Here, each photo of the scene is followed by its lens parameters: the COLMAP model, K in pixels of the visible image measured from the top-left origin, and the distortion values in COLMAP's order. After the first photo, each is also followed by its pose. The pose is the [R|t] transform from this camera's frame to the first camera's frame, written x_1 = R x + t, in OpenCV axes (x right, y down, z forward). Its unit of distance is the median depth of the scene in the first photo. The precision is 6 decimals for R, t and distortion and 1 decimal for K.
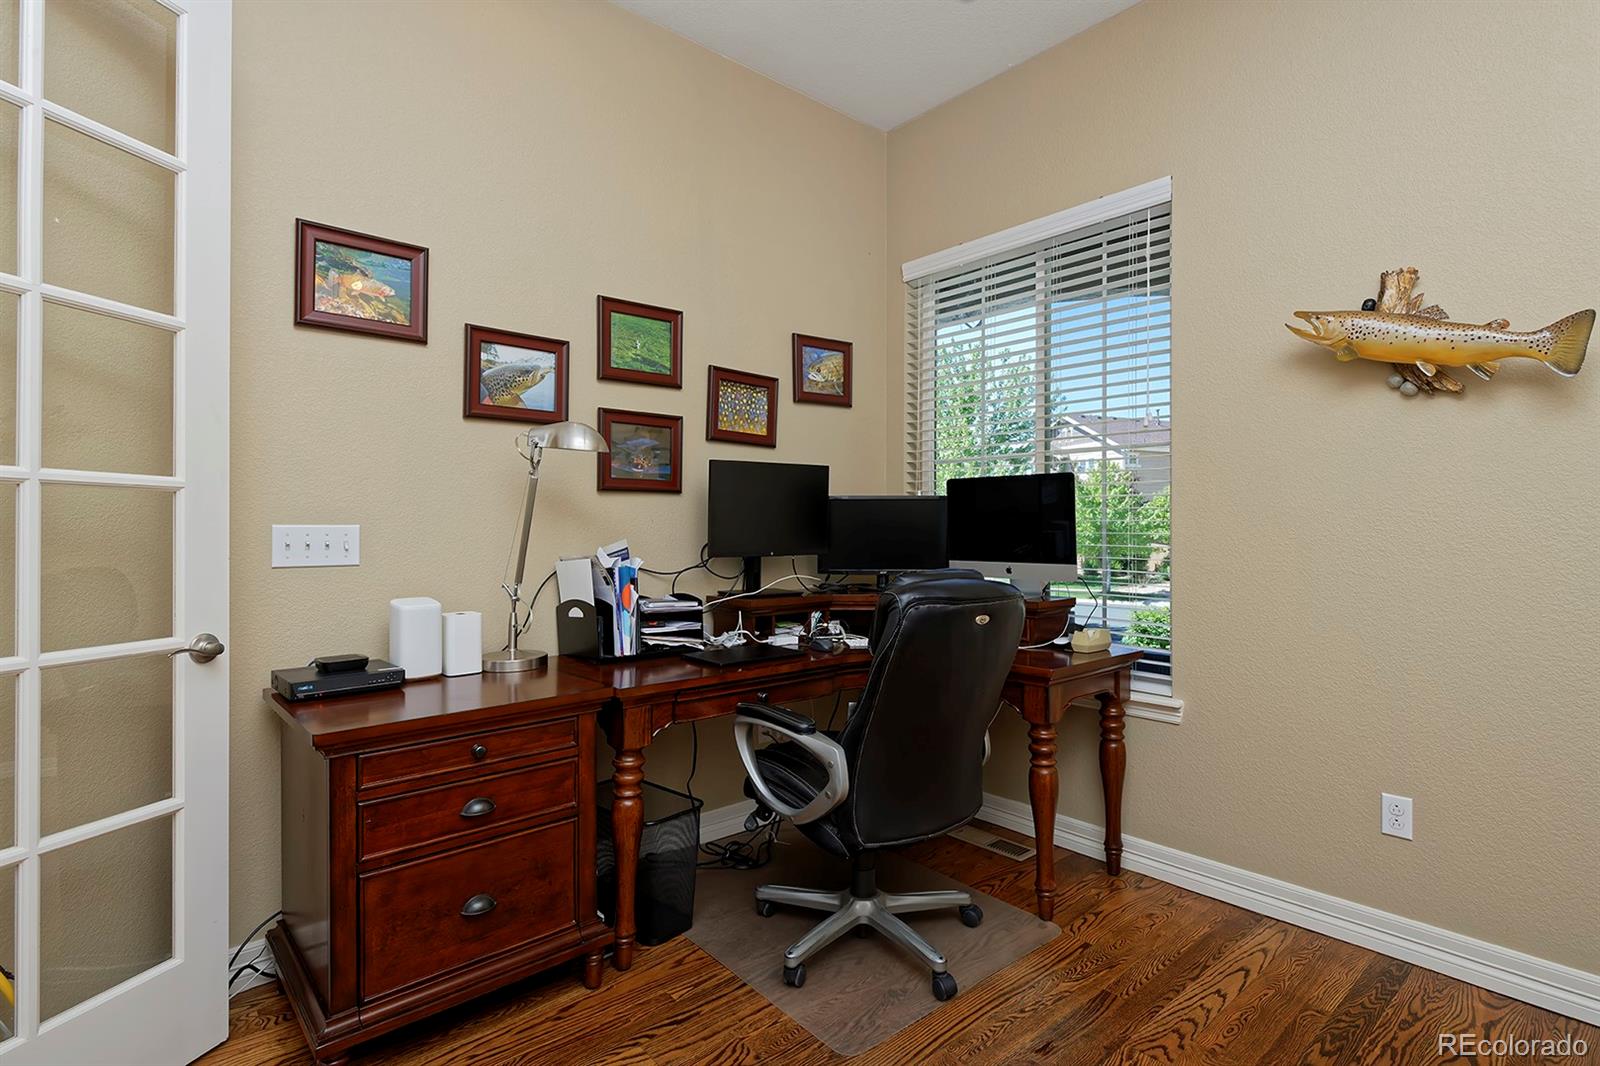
lens RADIAL K [[799.3, 0, 816.2], [0, 799.3, 524.8], [0, 0, 1]] dist [0.000331, 0.000539]
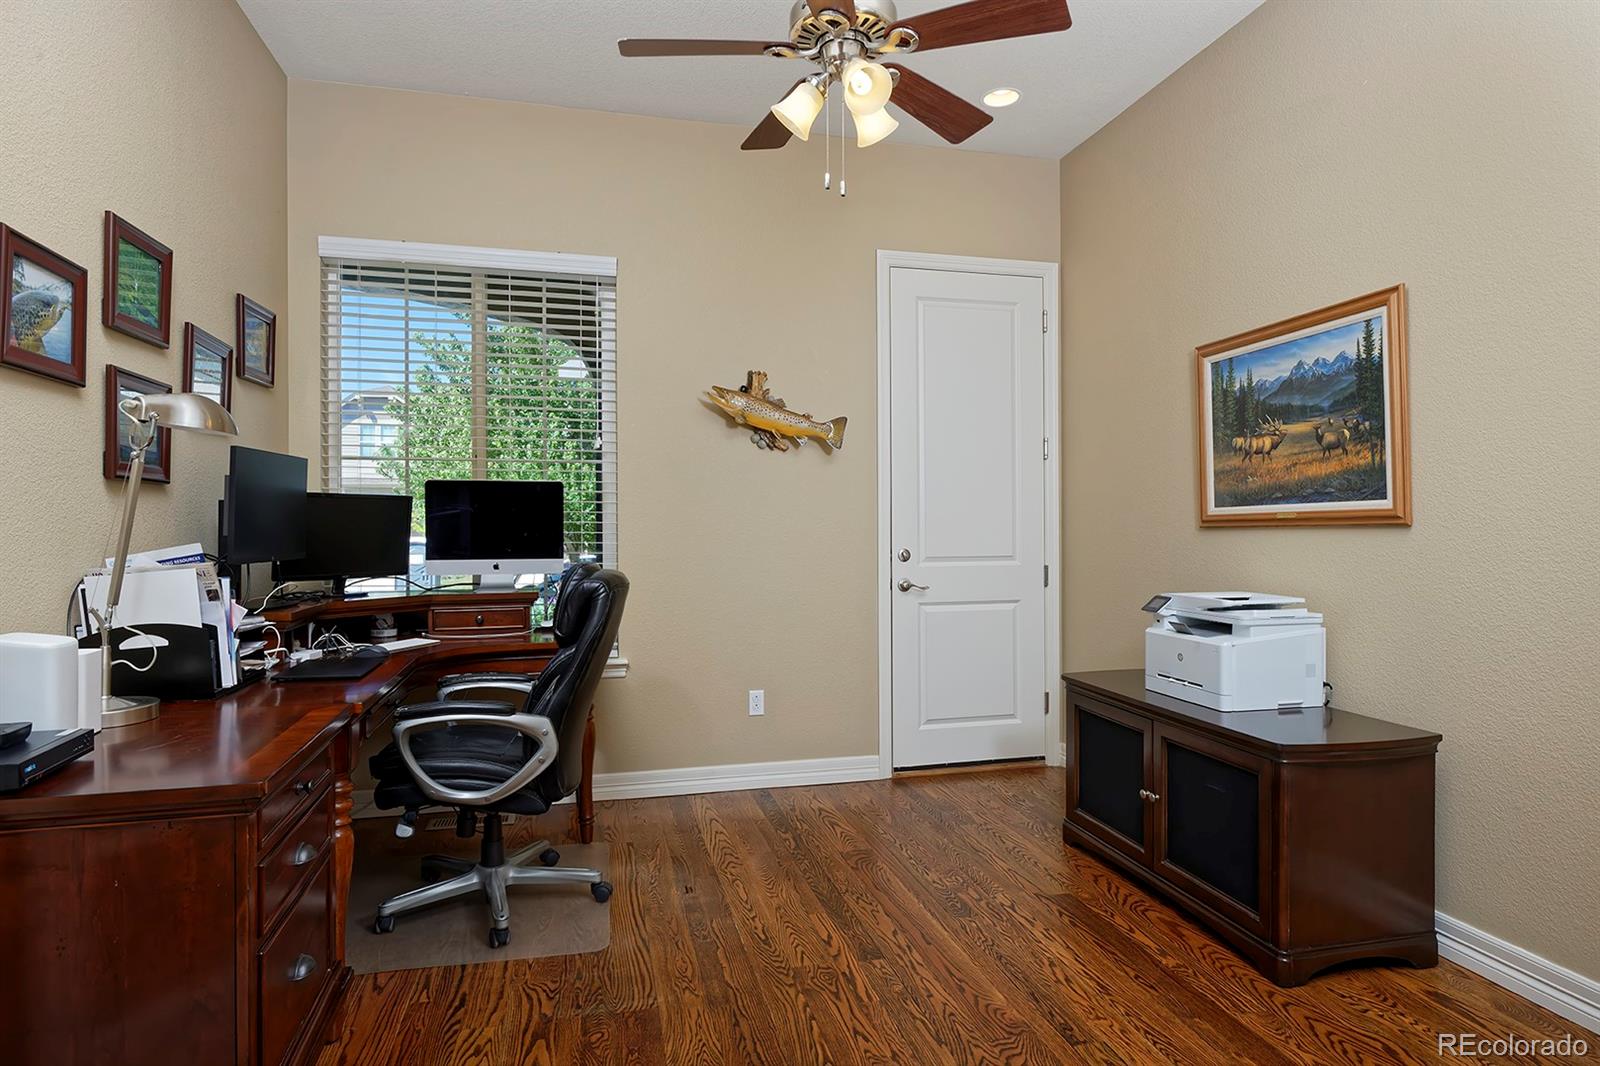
lens RADIAL K [[881.5, 0, 810.8], [0, 881.5, 531.5], [0, 0, 1]] dist [0.007958, -0.000362]
pose [[0.460936, -0.004513, 0.887422, -0.819304], [0.005160, 0.999984, 0.002406, 0.008459], [-0.887418, 0.003470, 0.460952, 0.060480]]
